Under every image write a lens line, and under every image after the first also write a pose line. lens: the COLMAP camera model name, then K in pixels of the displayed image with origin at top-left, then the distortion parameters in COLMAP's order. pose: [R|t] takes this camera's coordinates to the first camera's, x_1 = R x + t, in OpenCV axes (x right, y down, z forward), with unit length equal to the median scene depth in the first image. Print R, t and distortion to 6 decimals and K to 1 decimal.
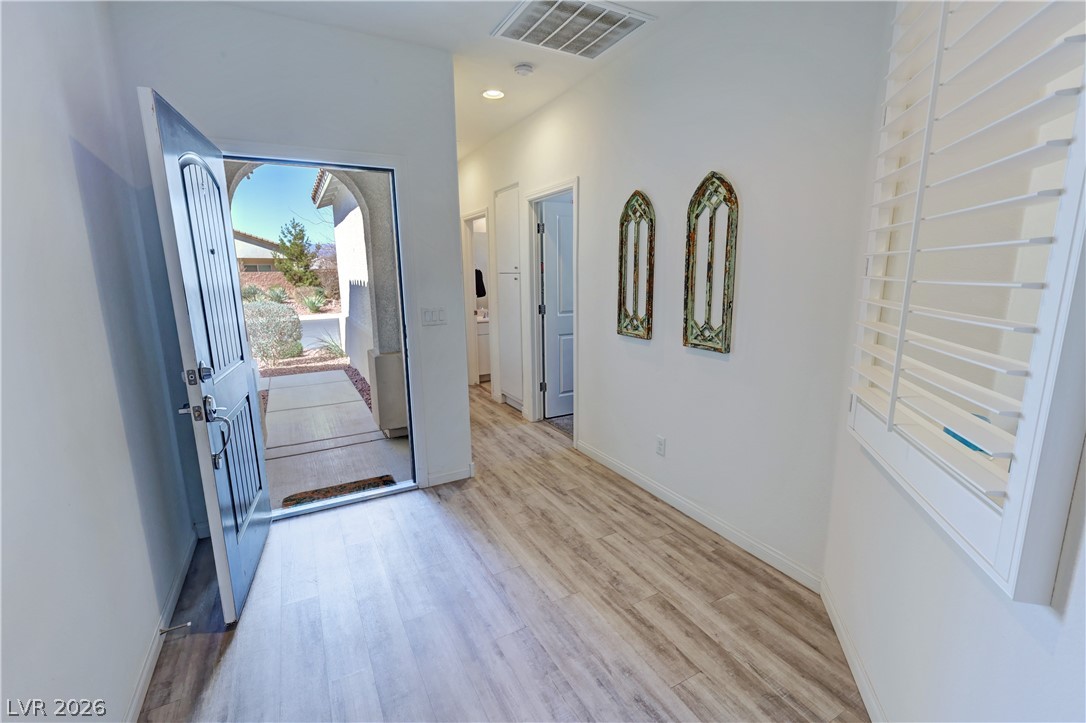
lens RADIAL K [[474.6, 0, 543.0], [0, 474.6, 359.5], [0, 0, 1]] dist [0.004881, -0.000453]
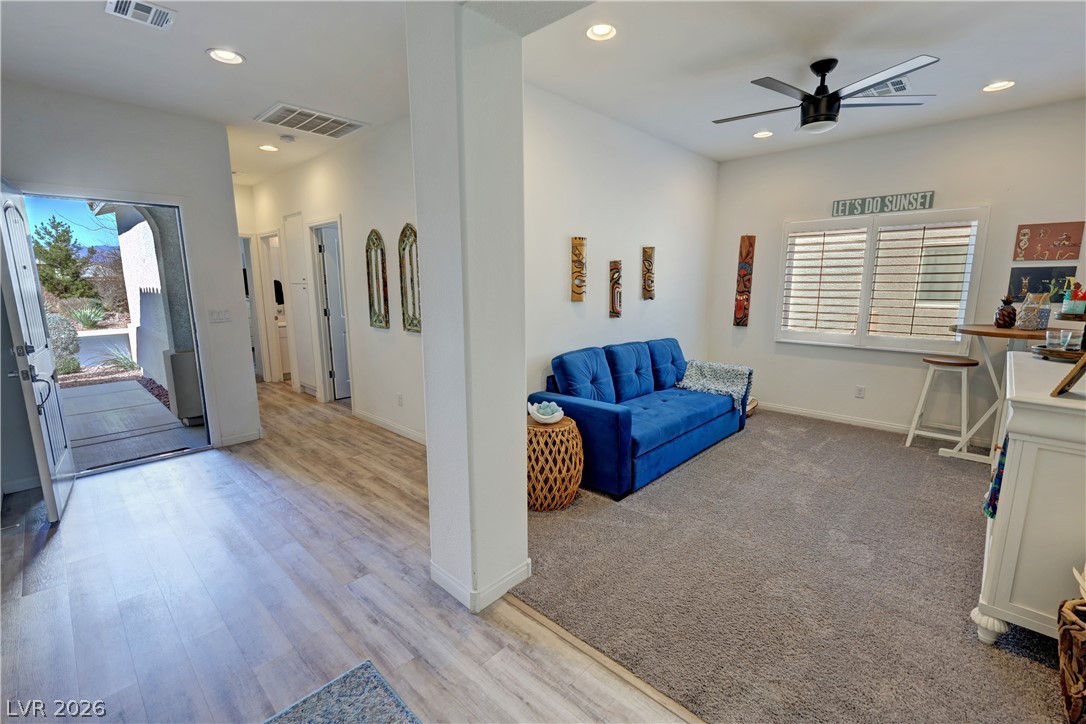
lens RADIAL K [[474.6, 0, 543.0], [0, 474.6, 360.0], [0, 0, 1]] dist [0.004881, -0.000453]
pose [[0.949830, -0.044427, 0.309597, 0.183241], [0.051079, 0.998605, -0.013409, 0.084423], [-0.308569, 0.028550, 0.950773, -0.471756]]
